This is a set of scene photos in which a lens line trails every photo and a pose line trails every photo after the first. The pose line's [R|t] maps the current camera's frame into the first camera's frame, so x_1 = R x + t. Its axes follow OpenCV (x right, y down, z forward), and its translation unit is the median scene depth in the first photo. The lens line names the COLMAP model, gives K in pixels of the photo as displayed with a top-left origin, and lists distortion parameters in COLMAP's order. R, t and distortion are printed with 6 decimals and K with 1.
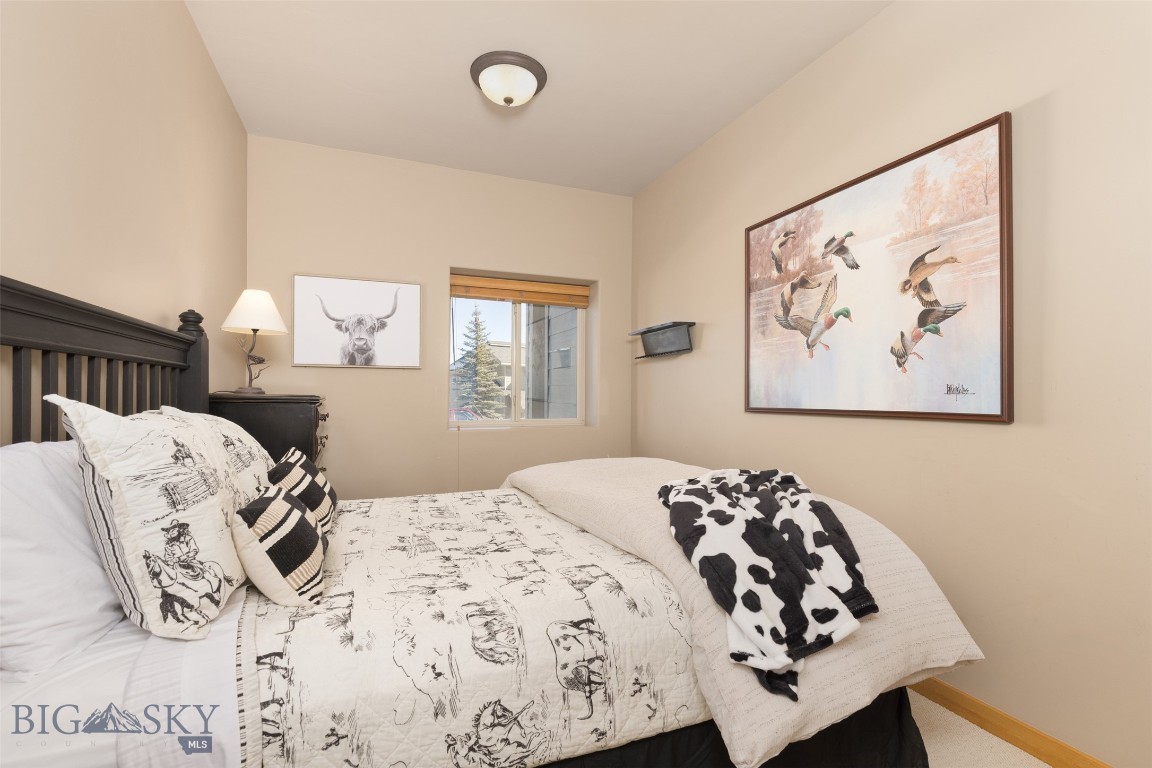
lens RADIAL K [[526.5, 0, 577.5], [0, 526.5, 390.2], [0, 0, 1]] dist [0.004930, -0.000477]
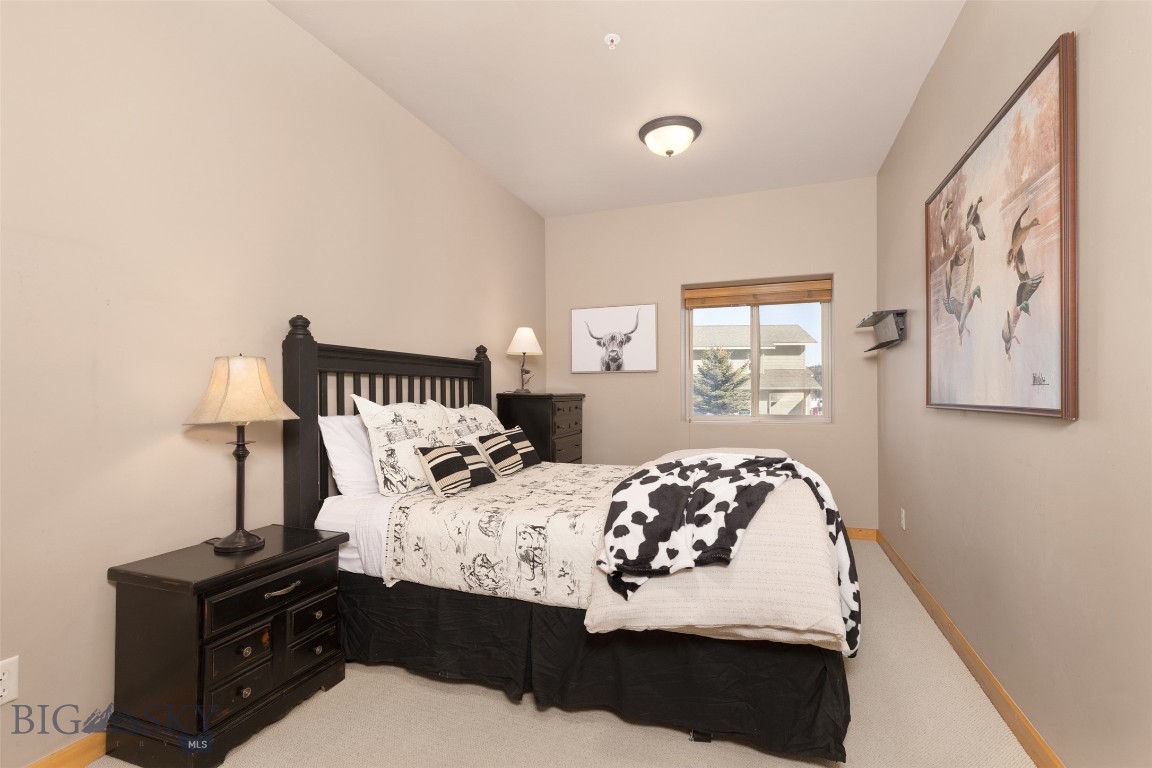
lens RADIAL K [[526.5, 0, 577.5], [0, 526.5, 390.2], [0, 0, 1]] dist [0.004930, -0.000477]
pose [[0.744595, -0.013637, -0.667377, 1.264513], [0.016470, 0.999862, -0.002055, 0.009736], [0.667313, -0.009461, 0.744717, -0.165014]]
